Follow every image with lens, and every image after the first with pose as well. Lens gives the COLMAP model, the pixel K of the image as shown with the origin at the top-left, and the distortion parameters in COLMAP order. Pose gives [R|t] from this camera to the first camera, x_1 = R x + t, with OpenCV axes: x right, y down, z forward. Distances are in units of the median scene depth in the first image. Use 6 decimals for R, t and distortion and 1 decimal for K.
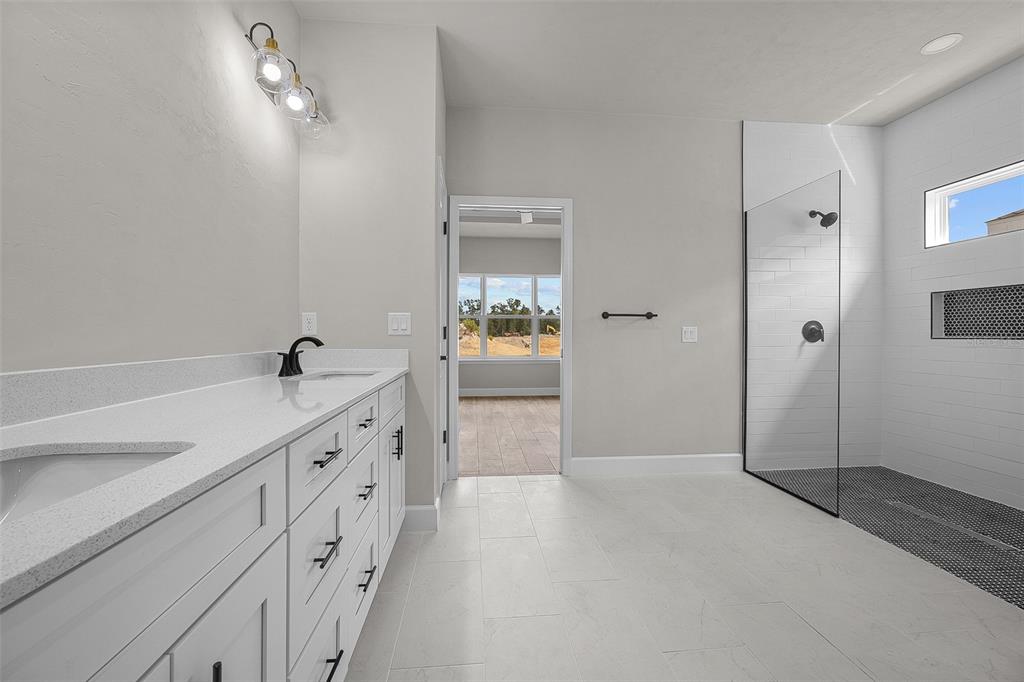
lens RADIAL K [[410.5, 0, 510.4], [0, 410.5, 338.1], [0, 0, 1]] dist [-0.003027, 0.000150]
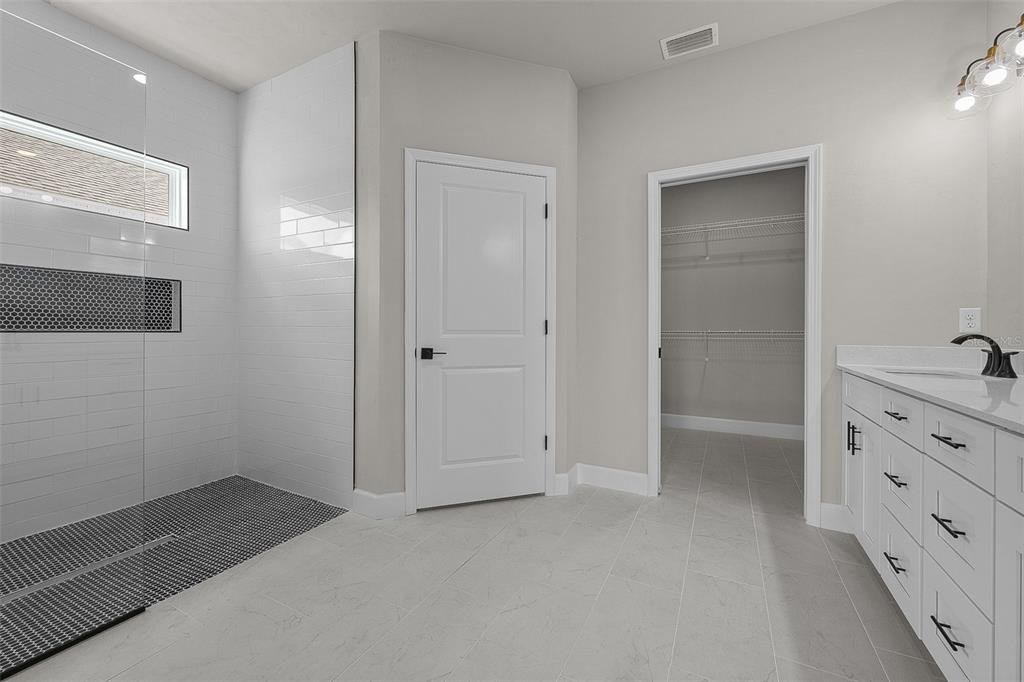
lens RADIAL K [[410.5, 0, 506.1], [0, 410.5, 337.1], [0, 0, 1]] dist [-0.003027, 0.000150]
pose [[-0.820410, 0.002521, 0.571770, -0.093176], [0.005902, 0.999974, 0.004060, -0.002207], [-0.571746, 0.006705, -0.820404, 2.087052]]
